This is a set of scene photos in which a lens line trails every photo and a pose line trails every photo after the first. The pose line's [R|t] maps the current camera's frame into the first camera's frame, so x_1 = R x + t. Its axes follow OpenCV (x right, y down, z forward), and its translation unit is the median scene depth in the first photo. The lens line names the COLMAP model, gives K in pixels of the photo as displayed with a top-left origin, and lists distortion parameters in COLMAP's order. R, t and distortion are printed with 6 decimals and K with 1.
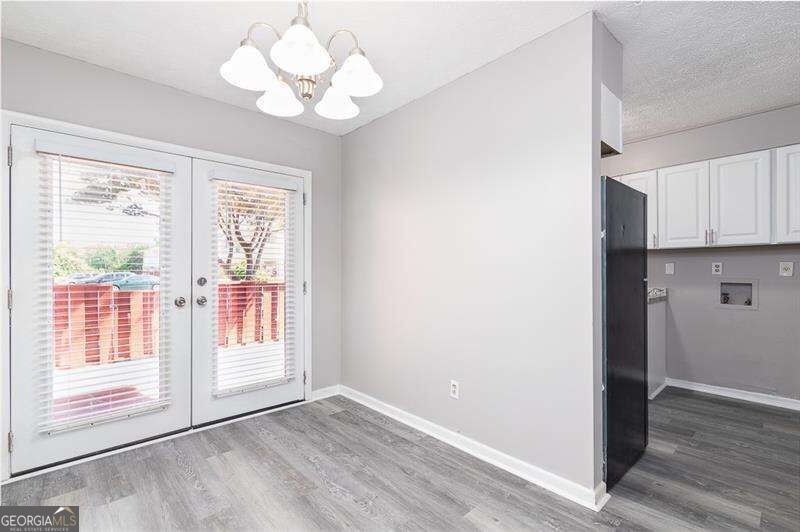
lens RADIAL K [[364.1, 0, 400.3], [0, 364.1, 267.8], [0, 0, 1]] dist [0.004122, -0.001312]
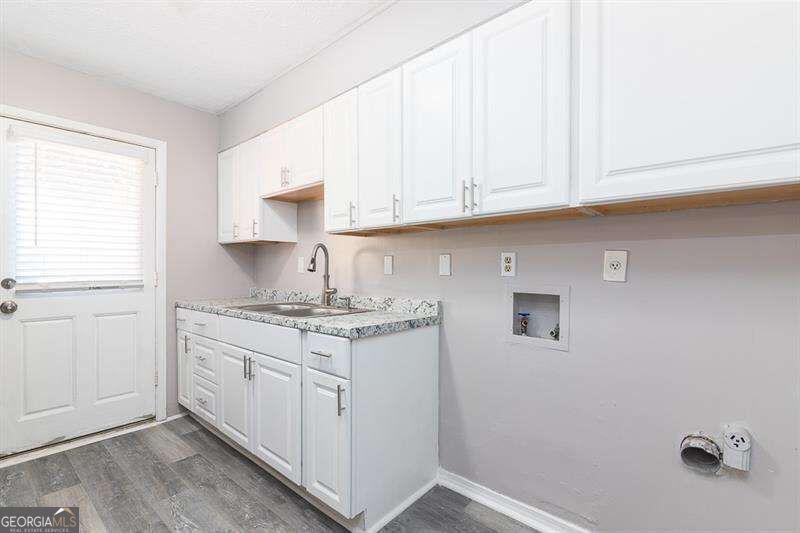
lens RADIAL K [[364.1, 0, 403.0], [0, 364.1, 268.8], [0, 0, 1]] dist [0.004122, -0.001312]
pose [[0.994268, 0.003321, 0.106869, 0.236894], [-0.004774, 0.999900, 0.013345, 0.000572], [-0.106814, -0.013779, 0.994184, 0.181831]]
